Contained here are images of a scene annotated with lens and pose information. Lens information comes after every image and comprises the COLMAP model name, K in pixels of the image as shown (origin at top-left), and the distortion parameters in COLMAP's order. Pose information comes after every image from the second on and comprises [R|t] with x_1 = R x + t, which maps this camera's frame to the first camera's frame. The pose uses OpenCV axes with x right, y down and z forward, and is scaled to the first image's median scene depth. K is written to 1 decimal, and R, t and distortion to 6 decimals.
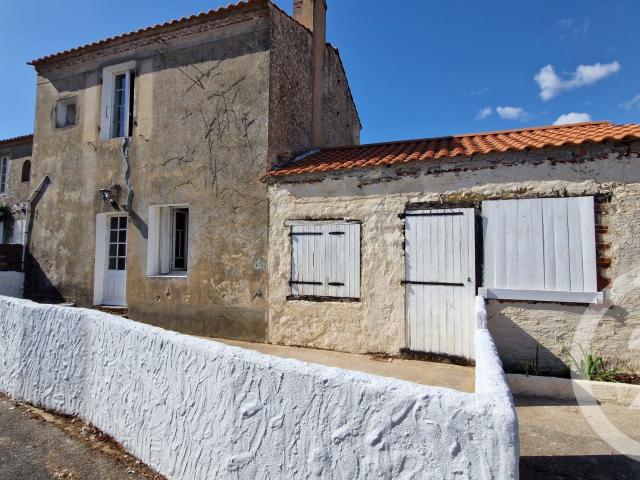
lens RADIAL K [[334.8, 0, 319.3], [0, 334.8, 240.7], [0, 0, 1]] dist [-0.015527, 0.000668]
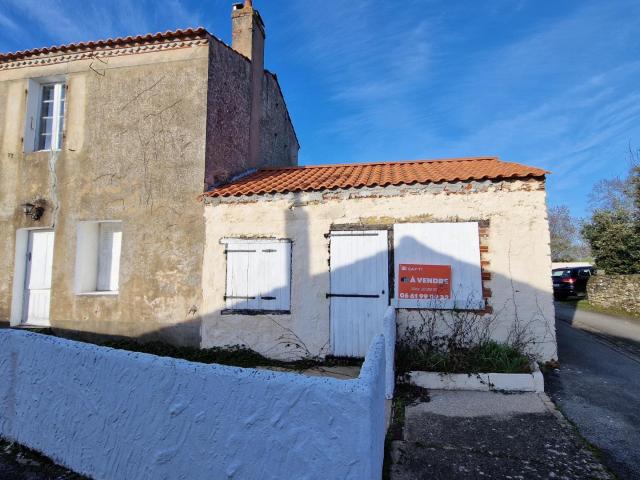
lens RADIAL K [[334.8, 0, 320.6], [0, 334.8, 239.3], [0, 0, 1]] dist [-0.015527, 0.000668]
pose [[0.985427, 0.005085, 0.170026, 0.032545], [0.001351, 0.999288, -0.037718, -0.019043], [-0.170096, 0.037398, 0.984718, -0.099164]]
